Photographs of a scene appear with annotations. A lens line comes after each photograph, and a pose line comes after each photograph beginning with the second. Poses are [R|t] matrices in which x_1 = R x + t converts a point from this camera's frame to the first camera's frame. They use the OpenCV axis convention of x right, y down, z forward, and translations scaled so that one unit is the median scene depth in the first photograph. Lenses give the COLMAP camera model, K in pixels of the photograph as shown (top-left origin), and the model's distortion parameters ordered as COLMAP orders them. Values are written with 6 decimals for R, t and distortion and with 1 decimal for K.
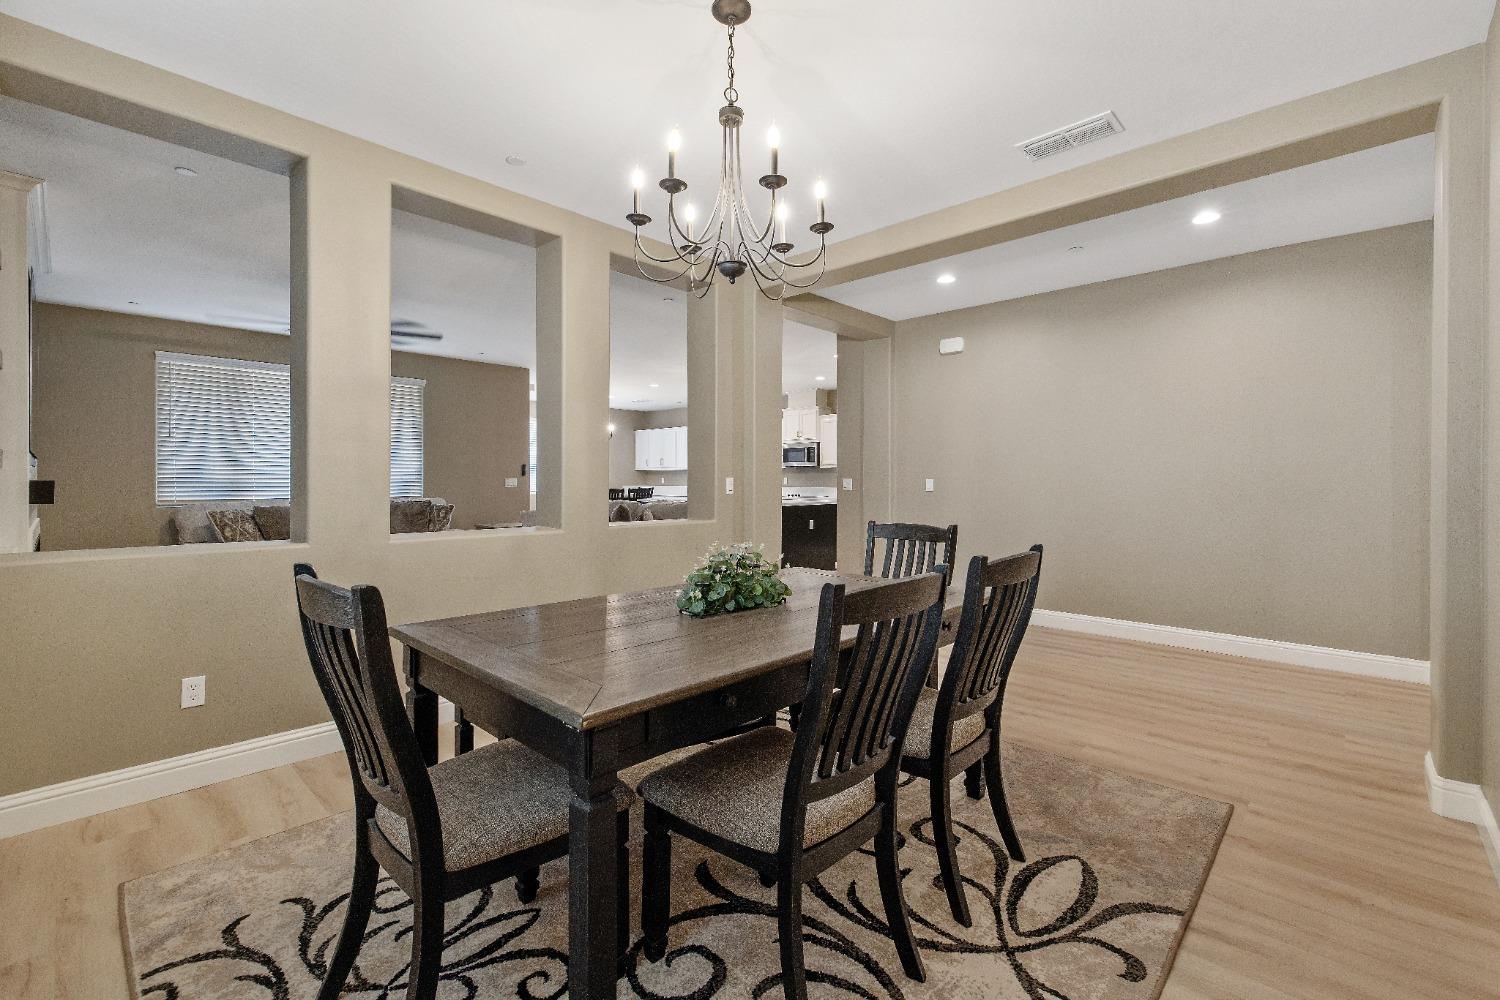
lens RADIAL K [[642.9, 0, 744.2], [0, 642.9, 480.1], [0, 0, 1]] dist [0.001651, 0.001113]
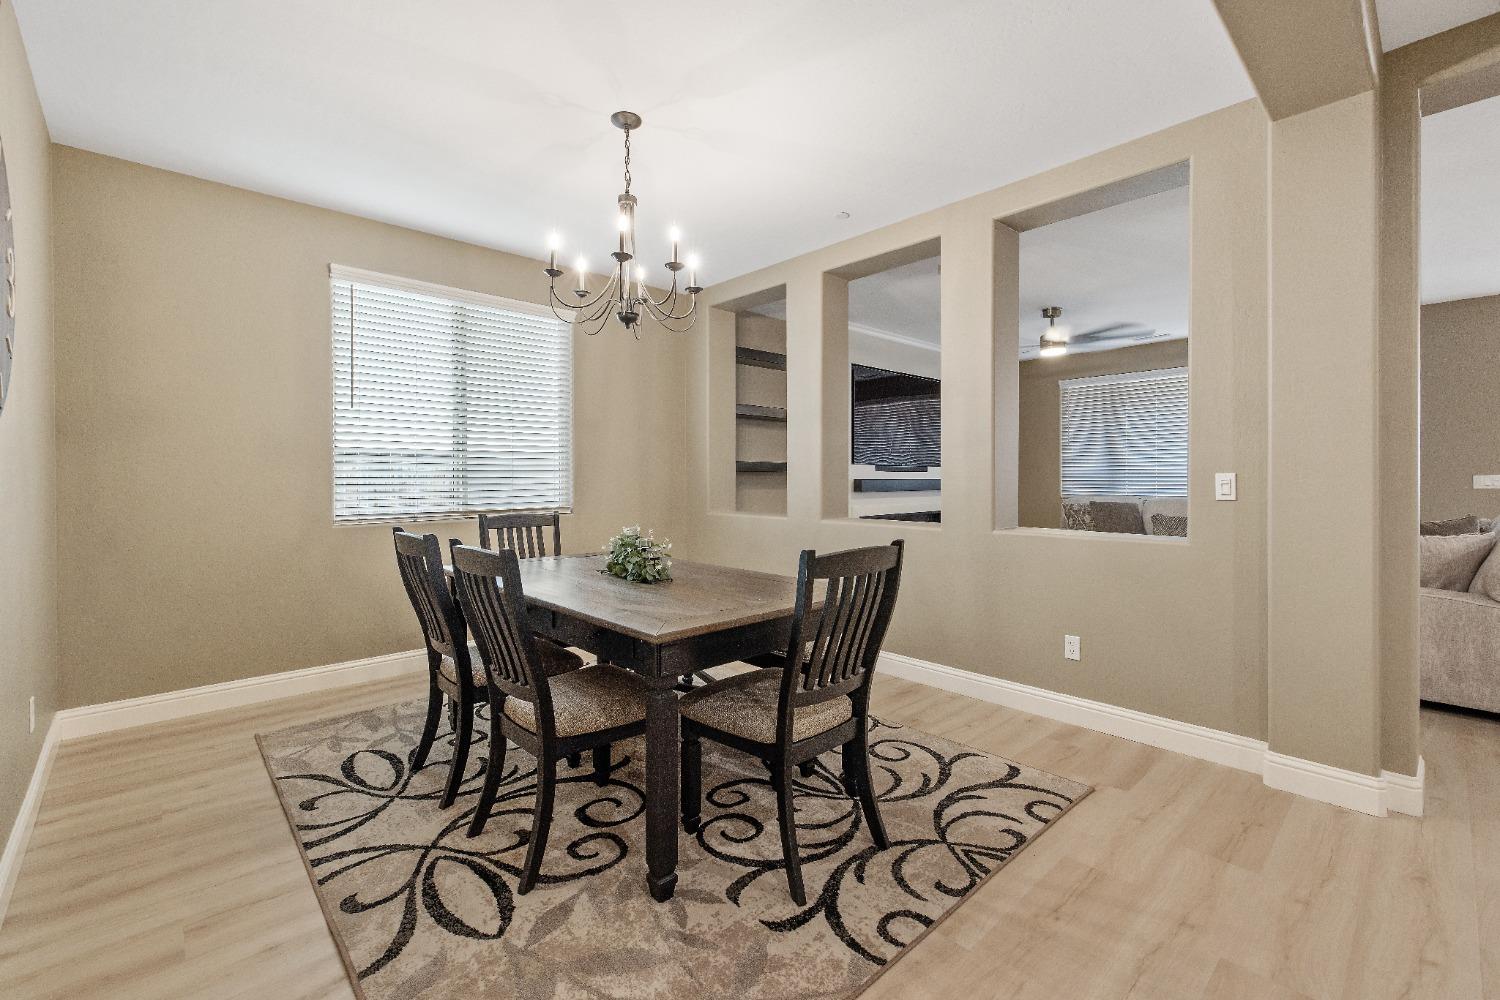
lens RADIAL K [[642.9, 0, 752.4], [0, 642.9, 476.1], [0, 0, 1]] dist [0.001651, 0.001113]
pose [[-0.049850, -0.005719, -0.998740, 0.944823], [-0.001914, 0.999982, -0.005630, 0.005813], [0.998755, 0.001630, -0.049860, 0.974825]]
